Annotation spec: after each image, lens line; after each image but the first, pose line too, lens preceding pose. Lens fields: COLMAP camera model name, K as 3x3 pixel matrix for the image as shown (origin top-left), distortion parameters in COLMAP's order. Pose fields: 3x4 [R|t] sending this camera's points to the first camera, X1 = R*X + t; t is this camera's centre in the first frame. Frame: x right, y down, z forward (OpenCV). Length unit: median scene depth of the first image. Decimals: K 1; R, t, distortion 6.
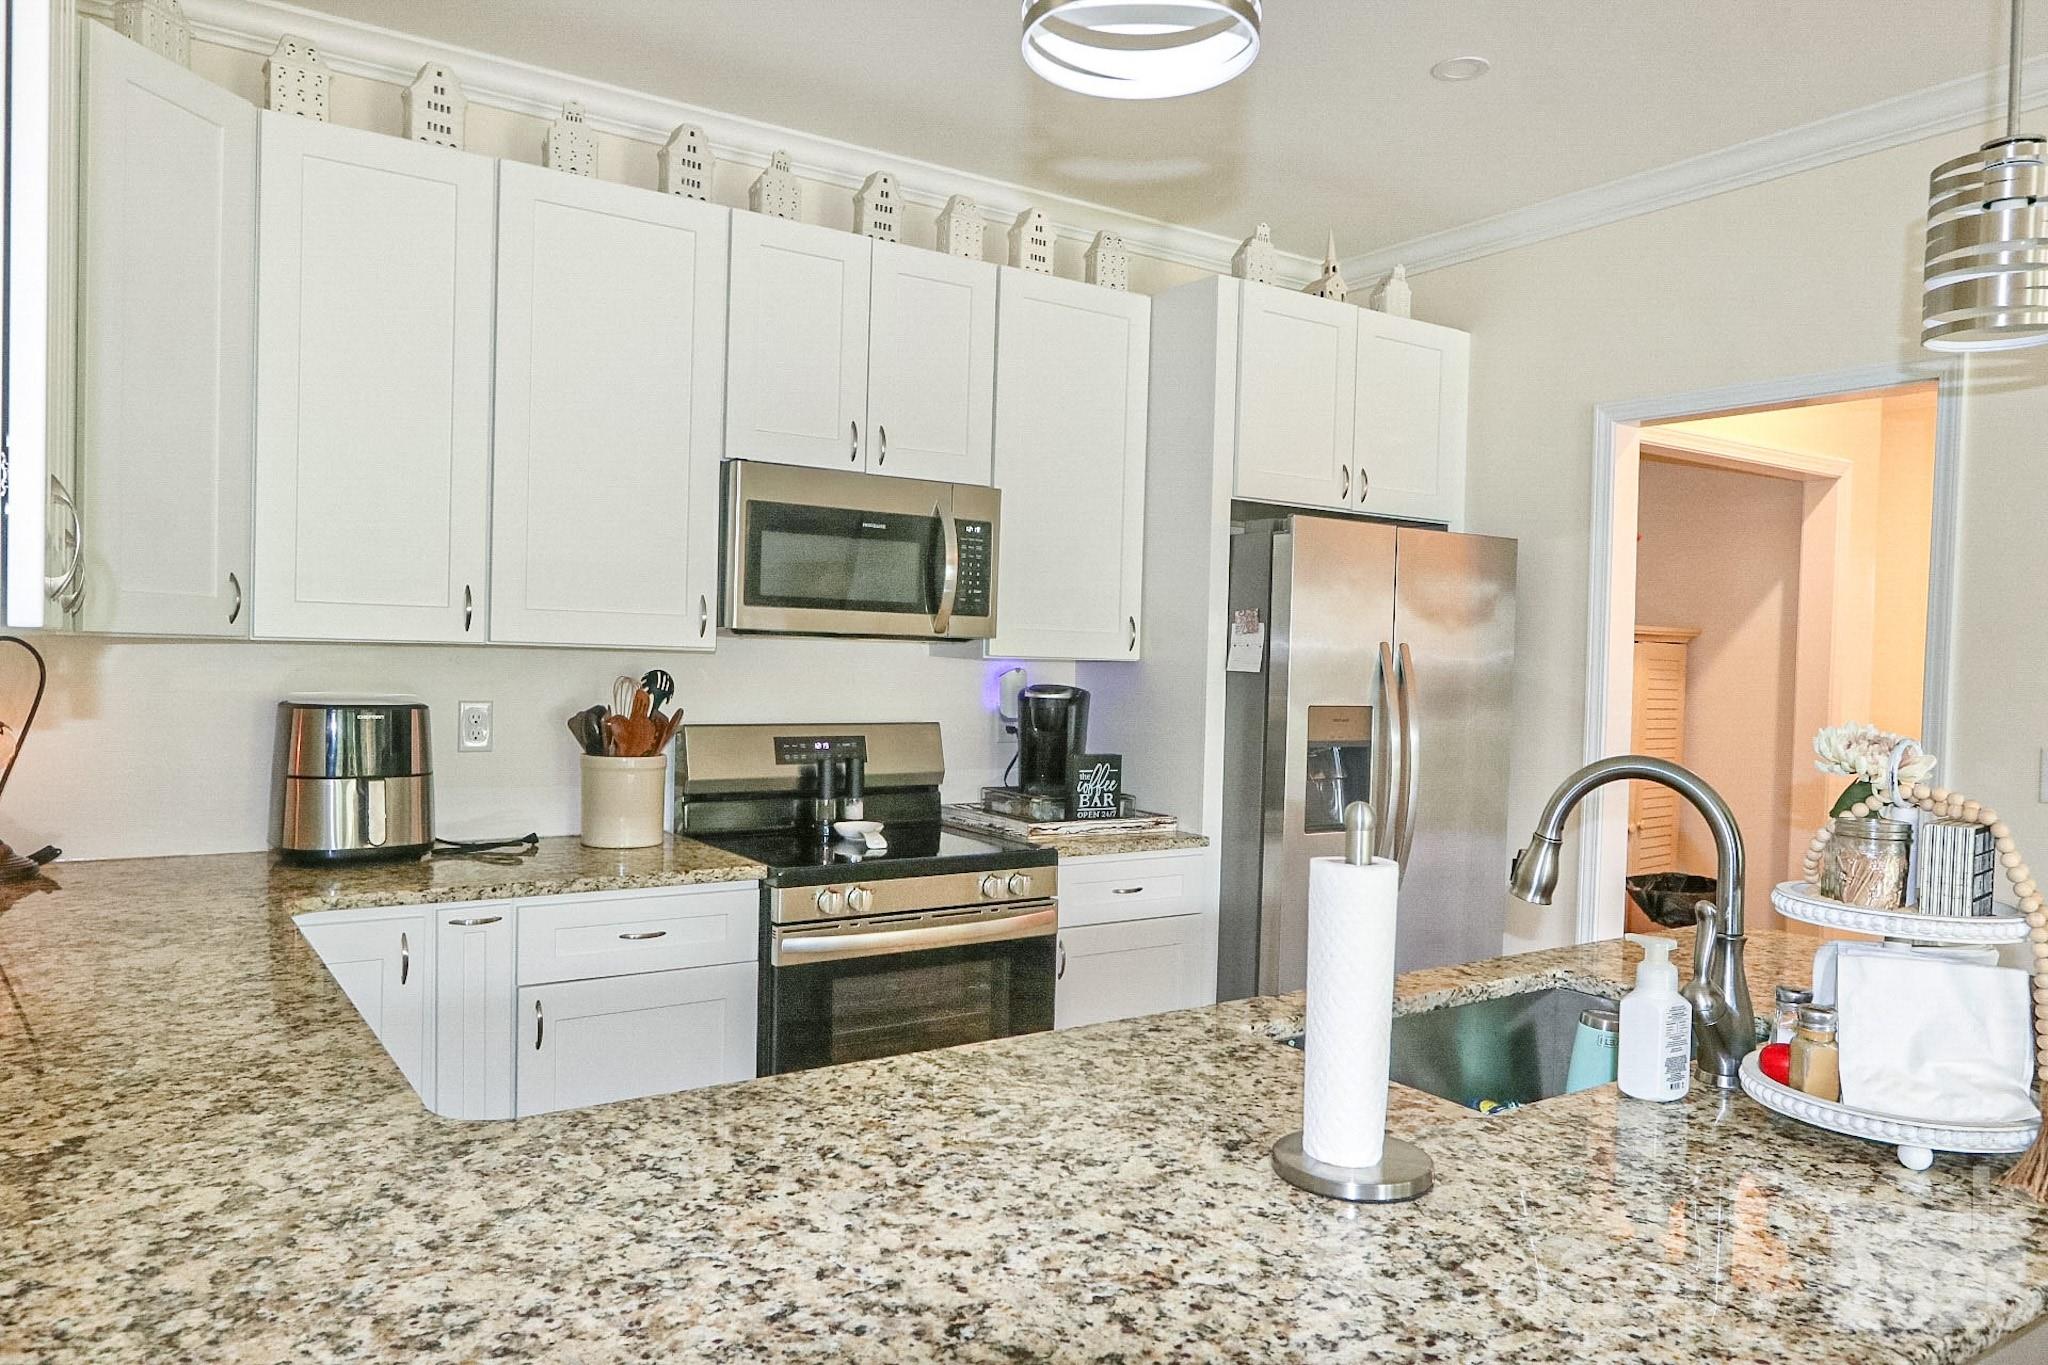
lens RADIAL K [[1387.3, 0, 1019.5], [0, 1387.3, 686.8], [0, 0, 1]] dist [-0.017127, 0.020196]
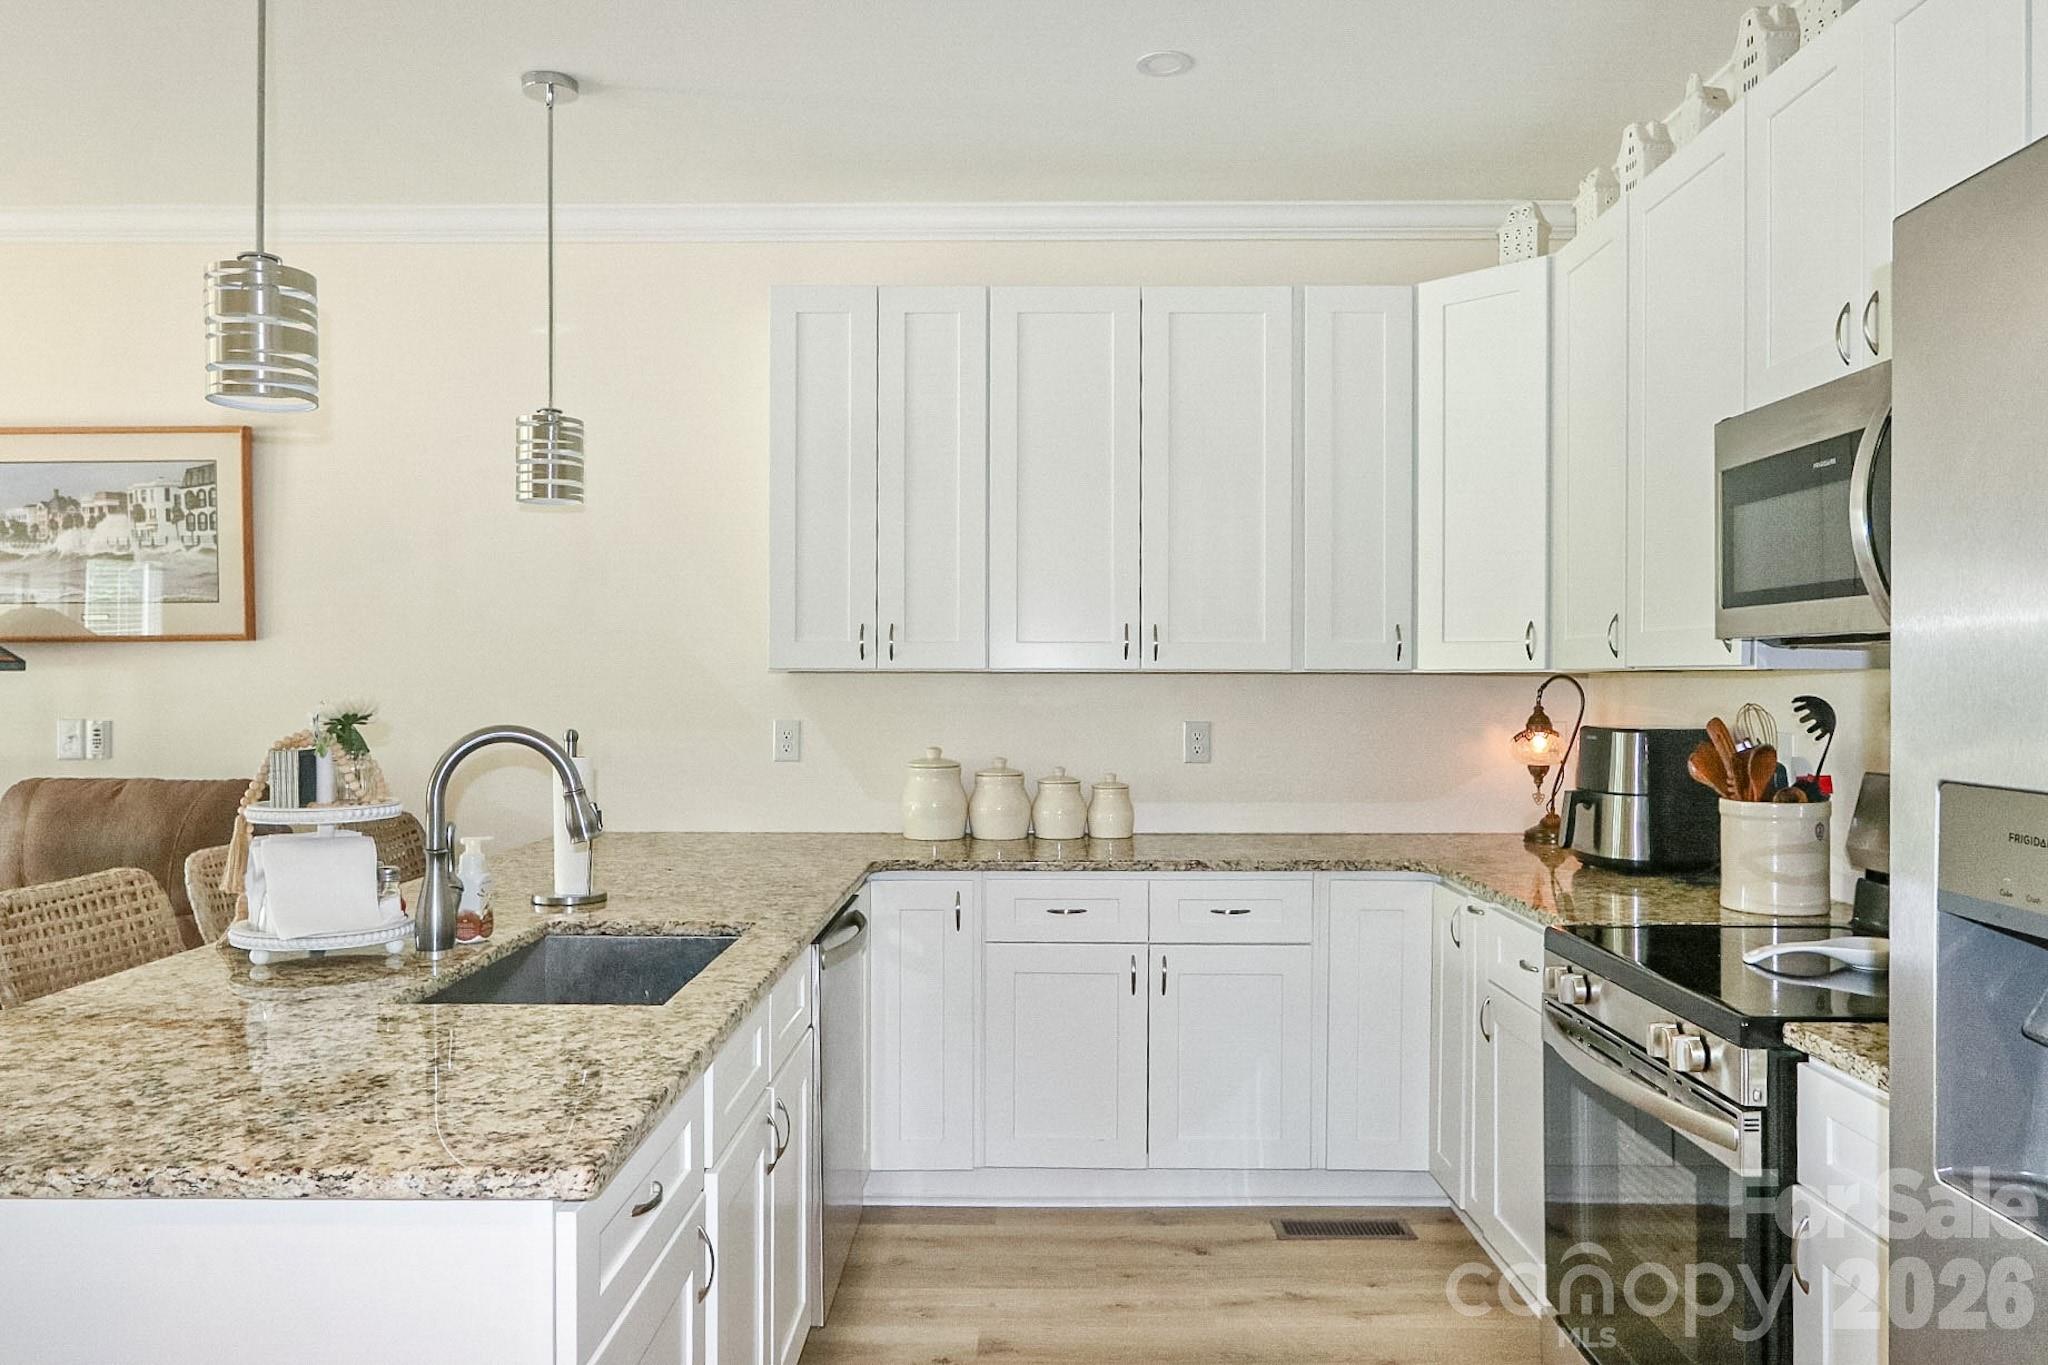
lens RADIAL K [[1450.3, 0, 1024.0], [0, 1450.3, 682.5], [0, 0, 1]] dist [0.001080, 0.003740]
pose [[-0.568379, -0.025132, -0.822383, 0.637870], [-0.034062, 0.999395, -0.007000, 0.000777], [0.822061, 0.024033, -0.568892, 1.070421]]
